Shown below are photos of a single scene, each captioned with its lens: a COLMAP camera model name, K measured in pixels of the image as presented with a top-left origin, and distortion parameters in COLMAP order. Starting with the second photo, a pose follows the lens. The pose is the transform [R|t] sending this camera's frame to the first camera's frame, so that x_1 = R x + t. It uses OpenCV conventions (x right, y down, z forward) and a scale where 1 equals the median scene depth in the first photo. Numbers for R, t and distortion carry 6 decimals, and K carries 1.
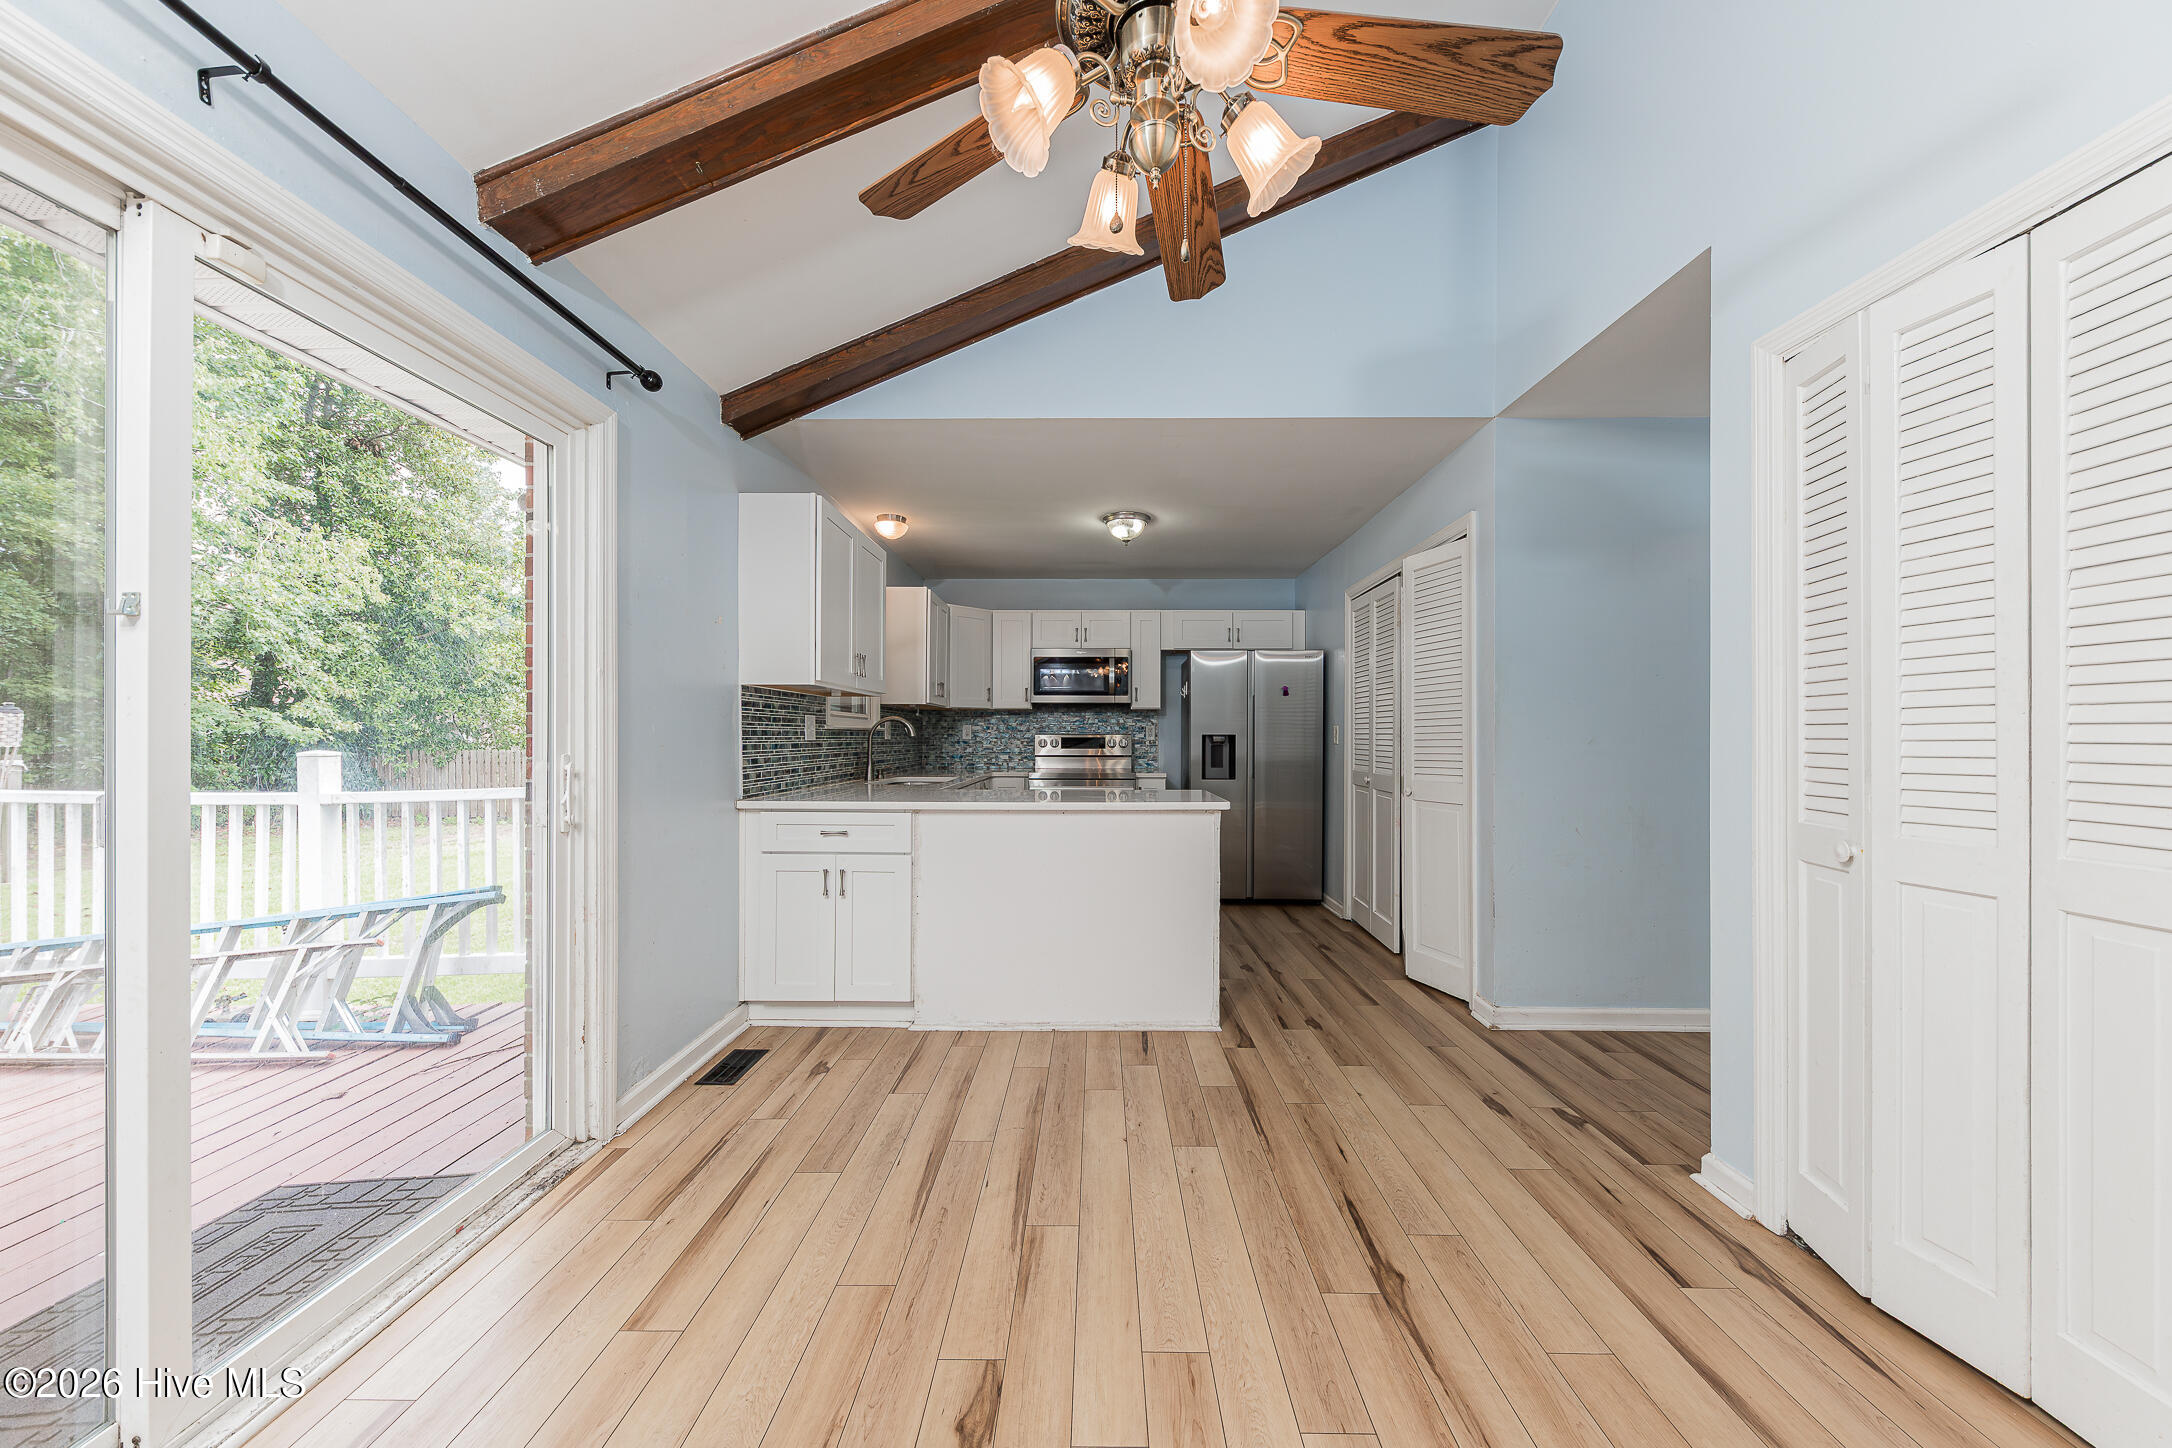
lens RADIAL K [[745.3, 0, 1088.6], [0, 745.3, 734.1], [0, 0, 1]] dist [0.002432, -0.000101]
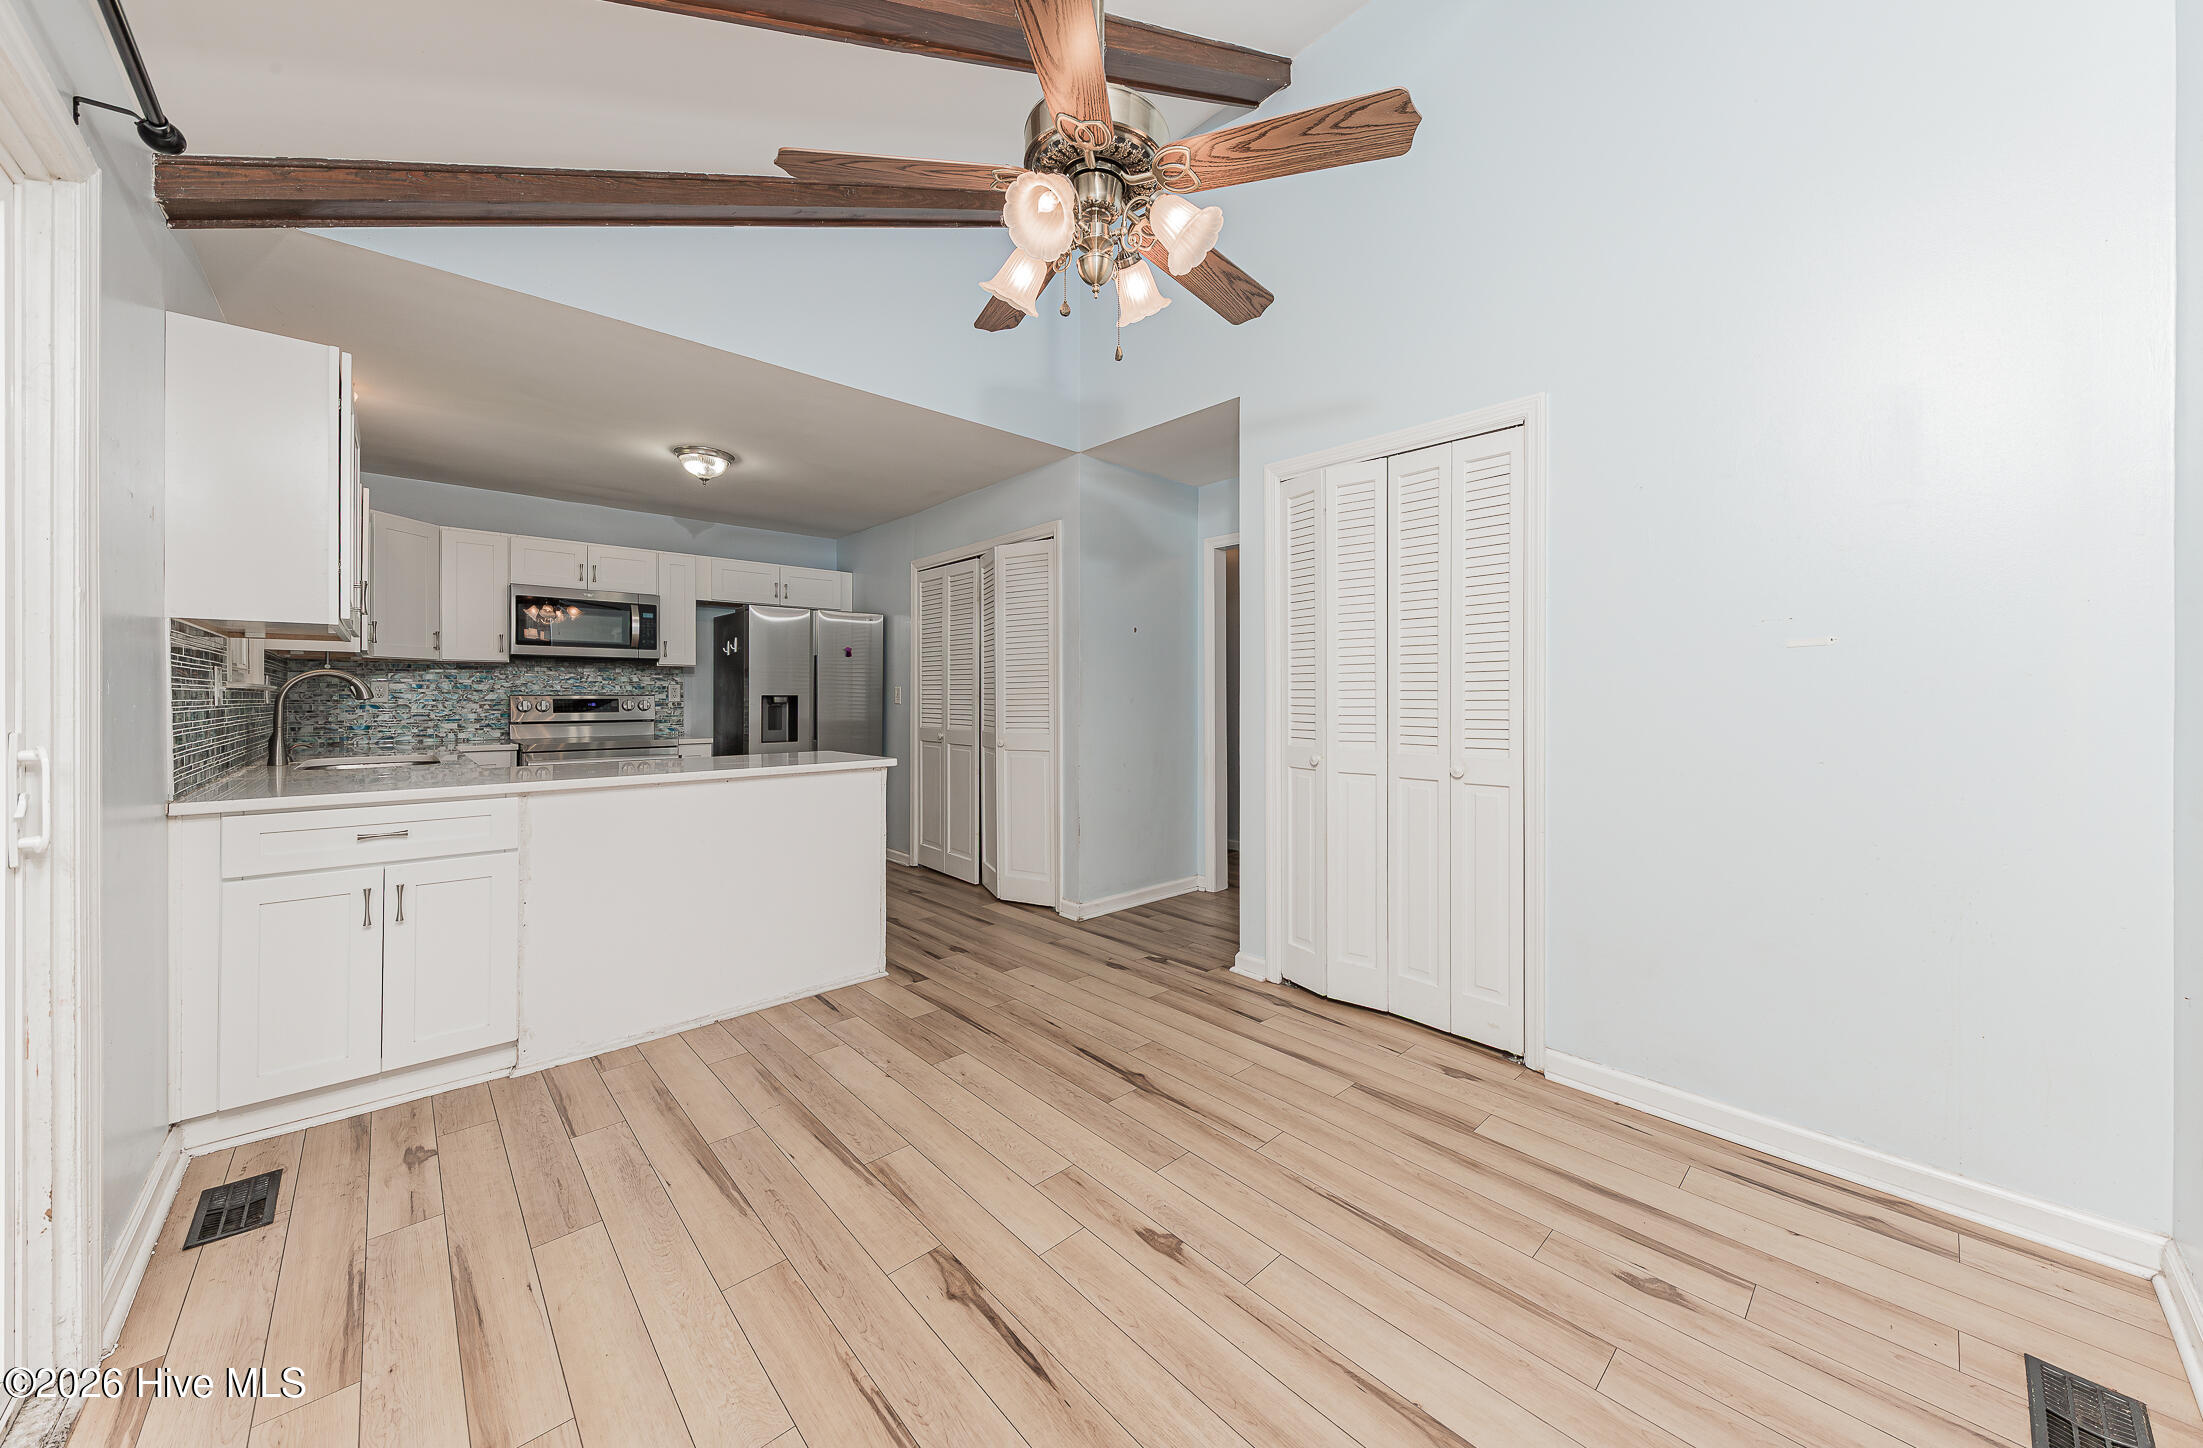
lens RADIAL K [[769.9, 0, 1117.4], [0, 769.9, 692.4], [0, 0, 1]] dist [0.014001, -0.004935]
pose [[0.721615, 0.000431, 0.692294, -0.329626], [0.000571, 0.999999, -0.001217, -0.002336], [-0.692294, 0.001273, 0.721614, -0.018982]]
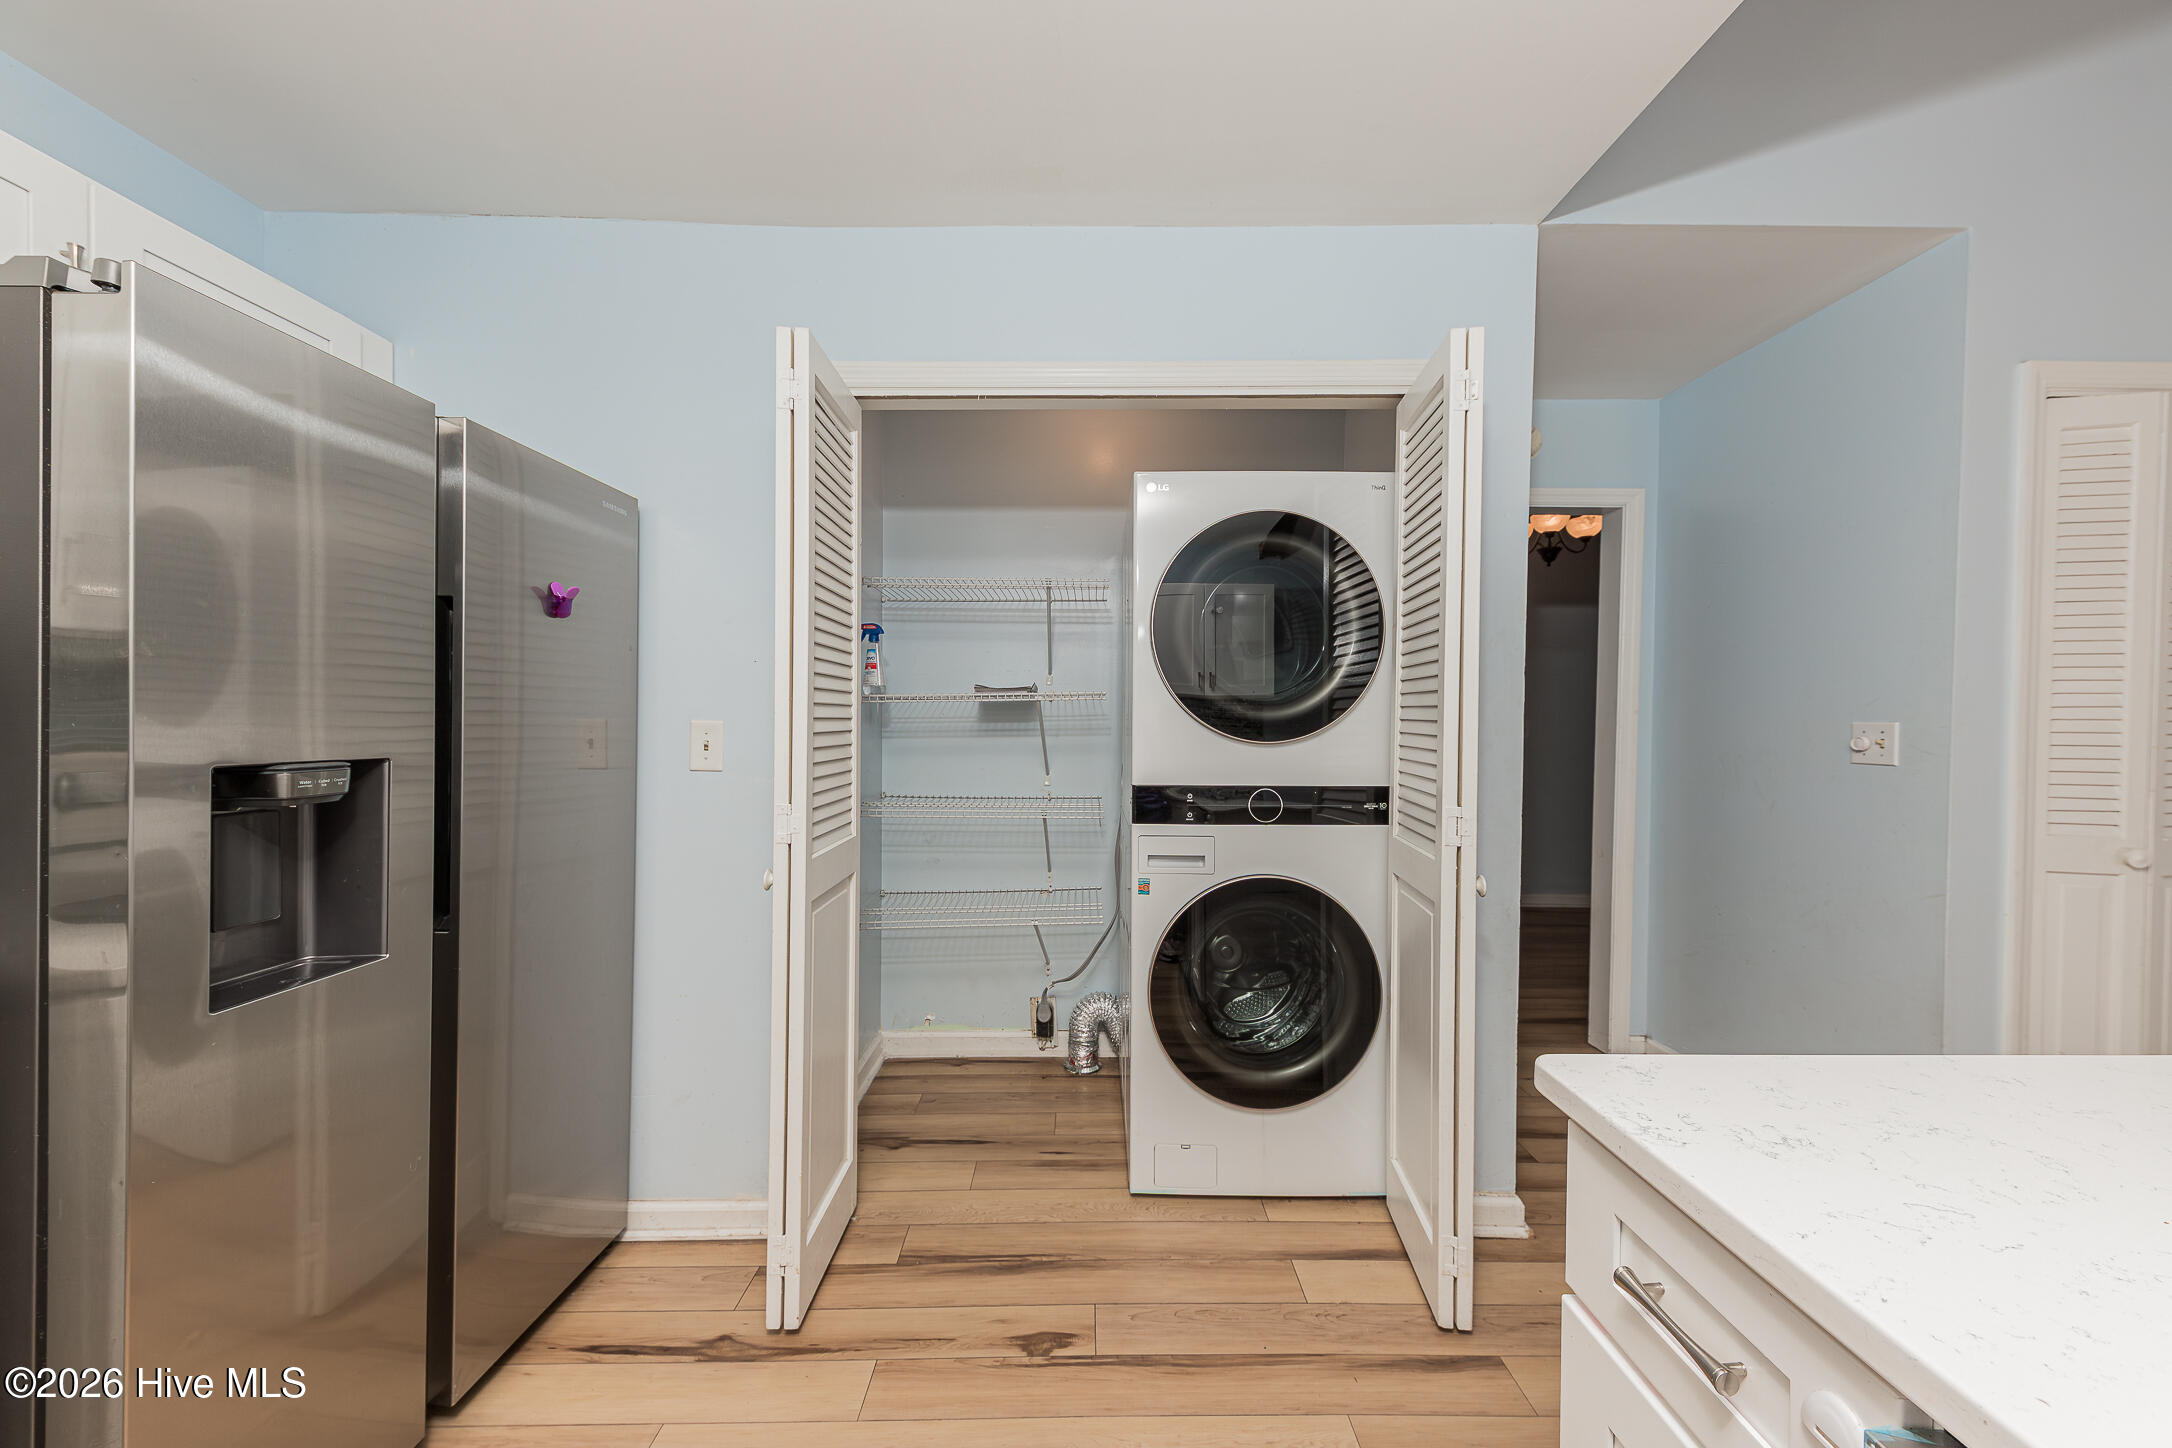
lens RADIAL K [[757.1, 0, 1089.0], [0, 757.1, 709.0], [0, 0, 1]] dist [0.000892, -0.000048]
pose [[-0.011779, -0.001490, 0.999930, -0.064081], [-0.004994, 0.999987, 0.001431, -0.025818], [-0.999918, -0.004976, -0.011787, 1.314820]]
